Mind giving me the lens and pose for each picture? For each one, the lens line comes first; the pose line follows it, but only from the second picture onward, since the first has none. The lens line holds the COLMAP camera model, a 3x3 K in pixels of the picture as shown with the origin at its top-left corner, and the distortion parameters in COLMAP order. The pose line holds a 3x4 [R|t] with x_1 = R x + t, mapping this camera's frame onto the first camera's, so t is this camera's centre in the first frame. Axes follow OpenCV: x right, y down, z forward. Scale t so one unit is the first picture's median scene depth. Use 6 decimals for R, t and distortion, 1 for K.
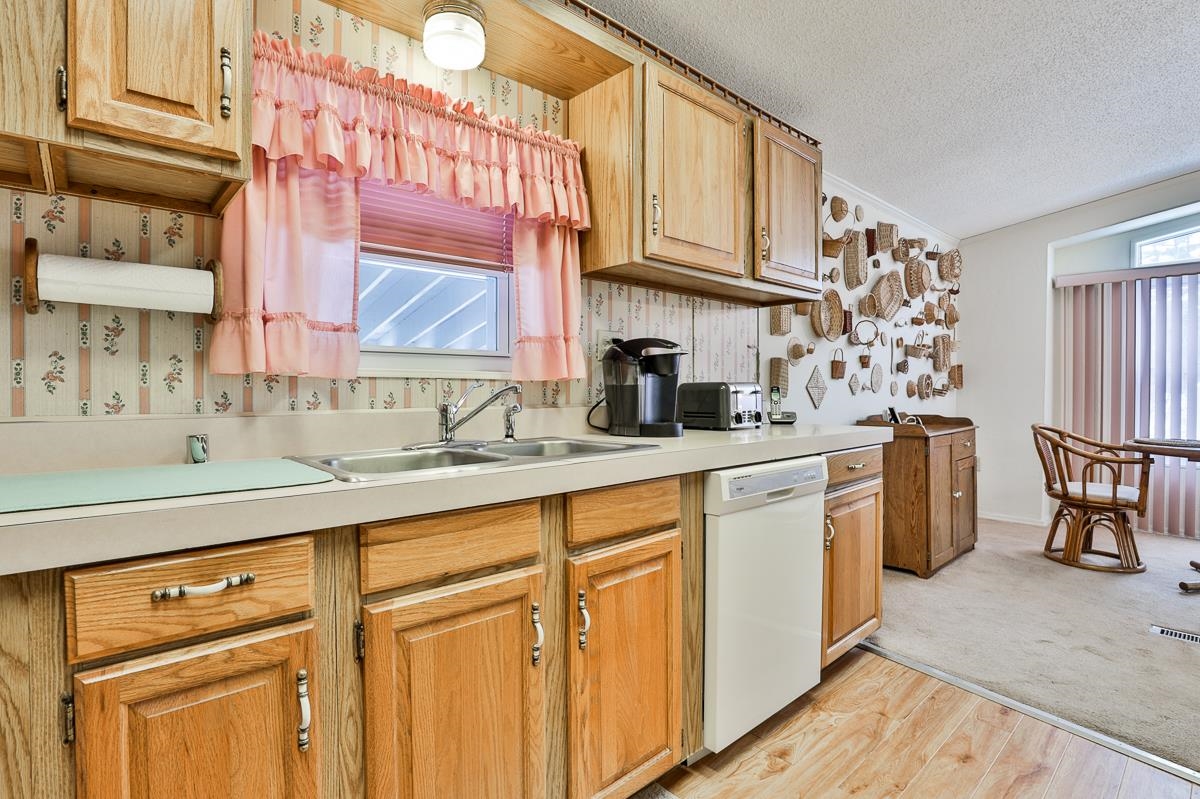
lens RADIAL K [[598.9, 0, 600.0], [0, 598.9, 399.5], [0, 0, 1]] dist [0.000393, 0.000039]
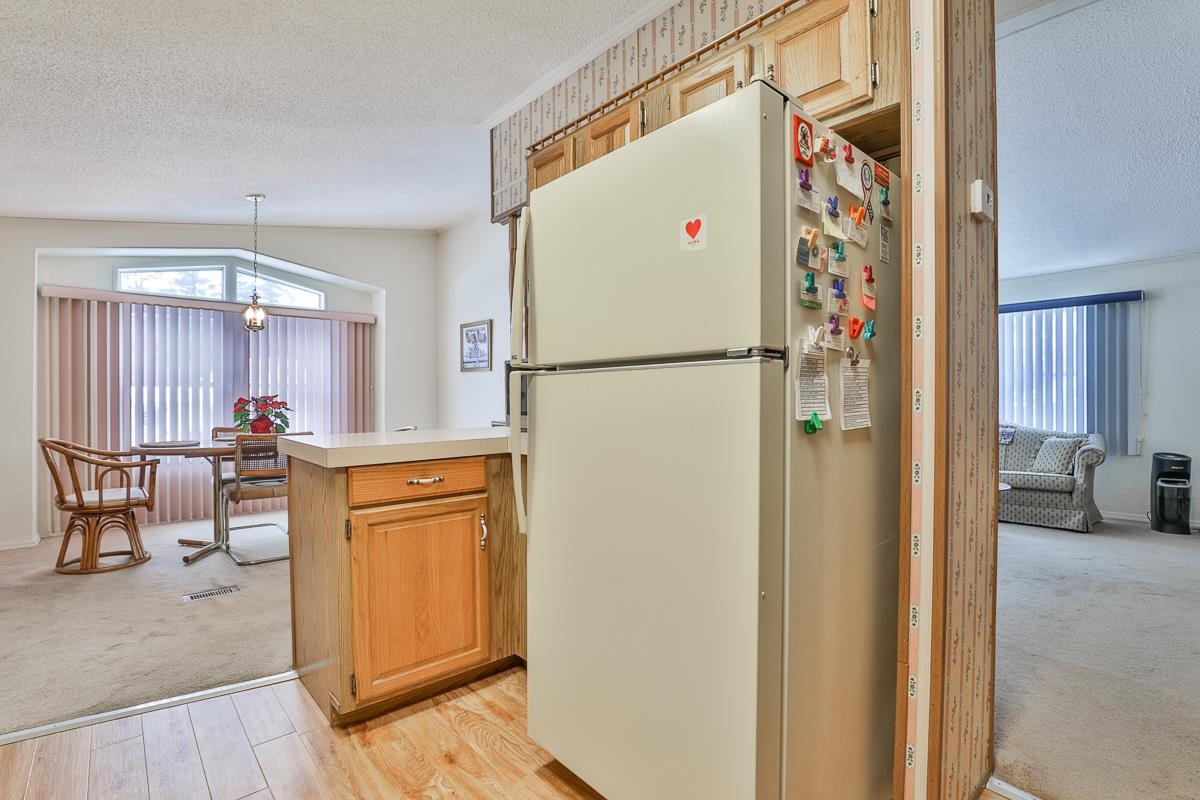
lens RADIAL K [[556.5, 0, 600.0], [0, 556.5, 400.0], [0, 0, 1]] dist [-0.000188, -0.000042]
pose [[0.018629, -0.002848, 0.999822, -0.144400], [0.020866, 0.999779, 0.002459, -0.002425], [-0.999609, 0.020817, 0.018684, 0.105256]]
